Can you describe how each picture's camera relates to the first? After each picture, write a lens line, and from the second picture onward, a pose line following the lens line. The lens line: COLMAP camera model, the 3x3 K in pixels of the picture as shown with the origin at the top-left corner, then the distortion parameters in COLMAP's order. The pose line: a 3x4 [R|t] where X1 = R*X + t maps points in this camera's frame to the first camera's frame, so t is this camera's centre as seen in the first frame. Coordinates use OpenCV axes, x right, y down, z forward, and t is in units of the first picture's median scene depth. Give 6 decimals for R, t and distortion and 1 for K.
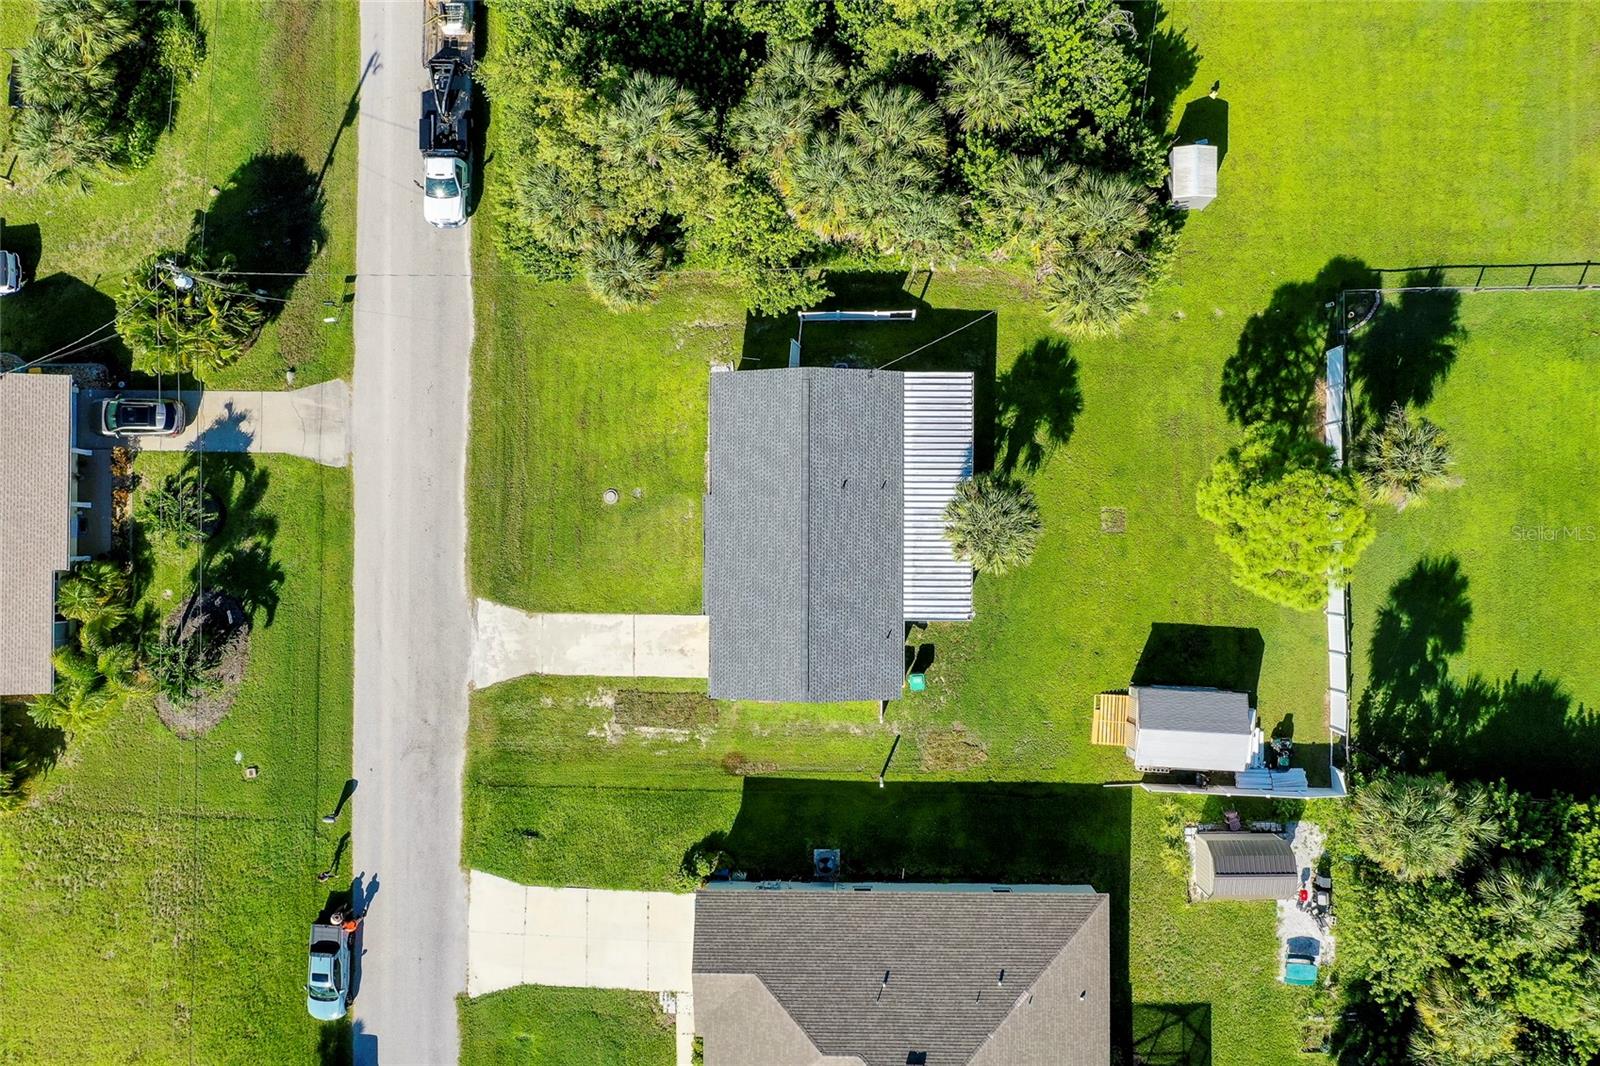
lens RADIAL K [[1224.1, 0, 800.0], [0, 1224.1, 533.0], [0, 0, 1]] dist [-0.000715, 0.000237]
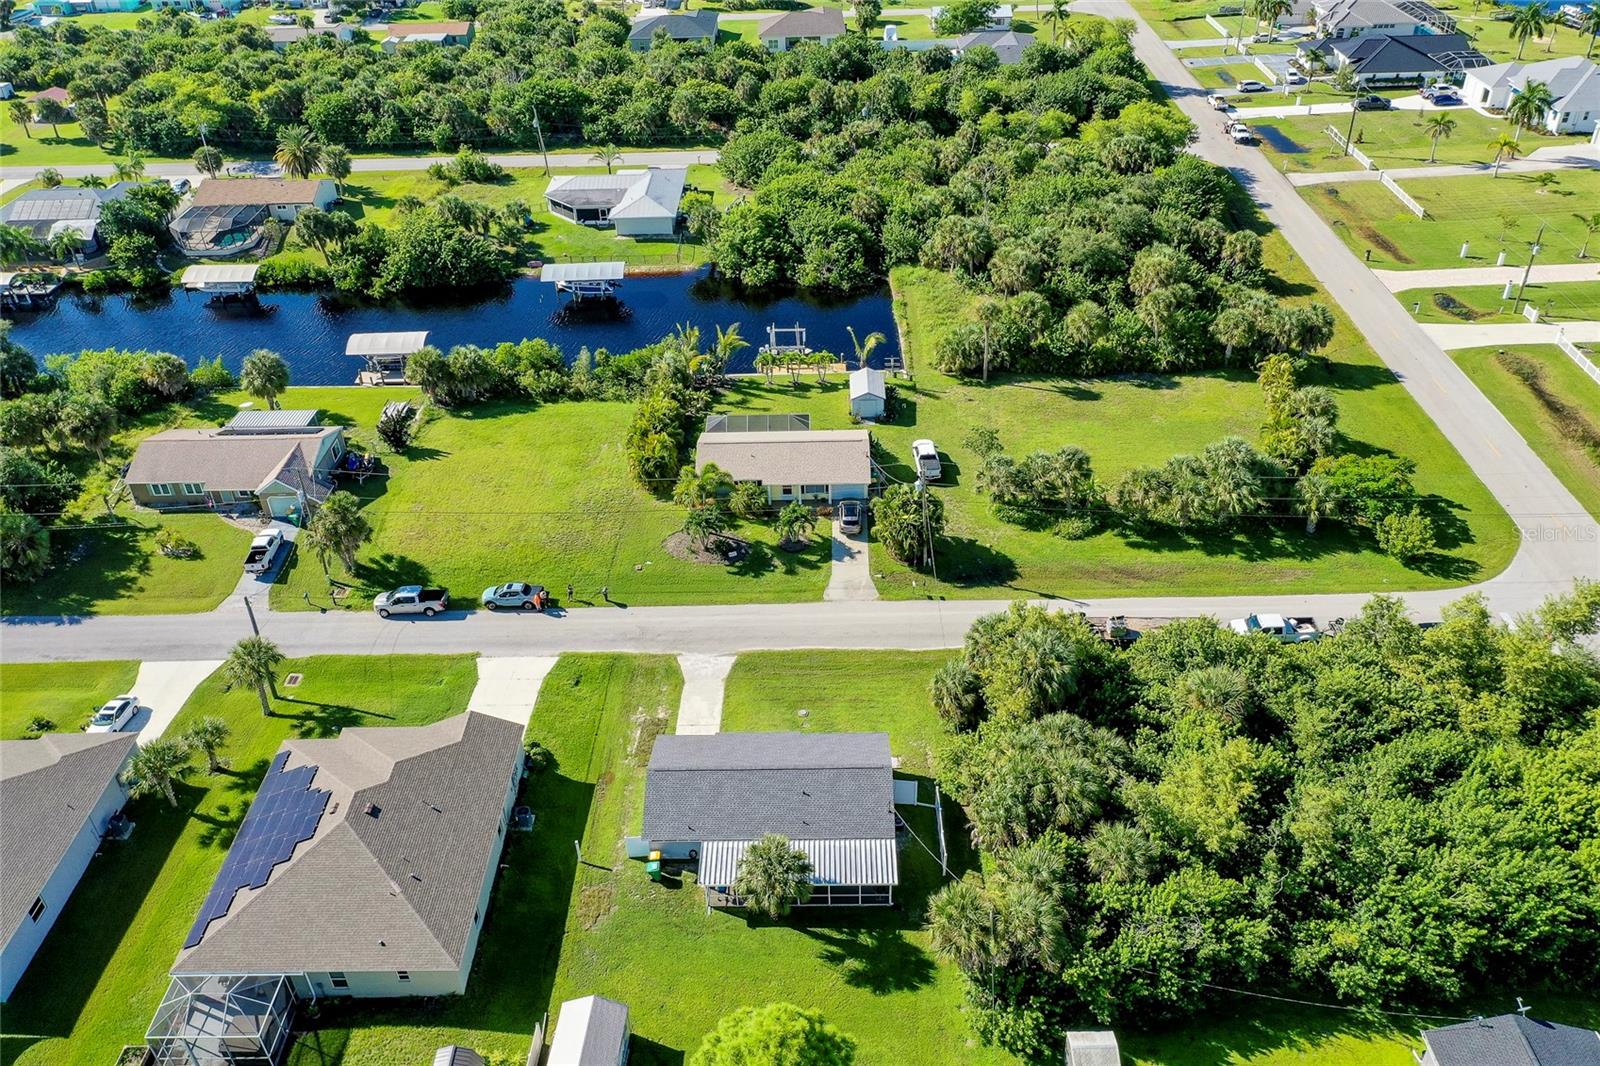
lens RADIAL K [[1224.1, 0, 800.0], [0, 1224.1, 533.0], [0, 0, 1]] dist [-0.000715, 0.000237]
pose [[-0.006106, 0.609133, -0.793044, 0.850522], [-0.999128, 0.029036, 0.029995, -0.075025], [0.041297, 0.792536, 0.608425, -0.036535]]
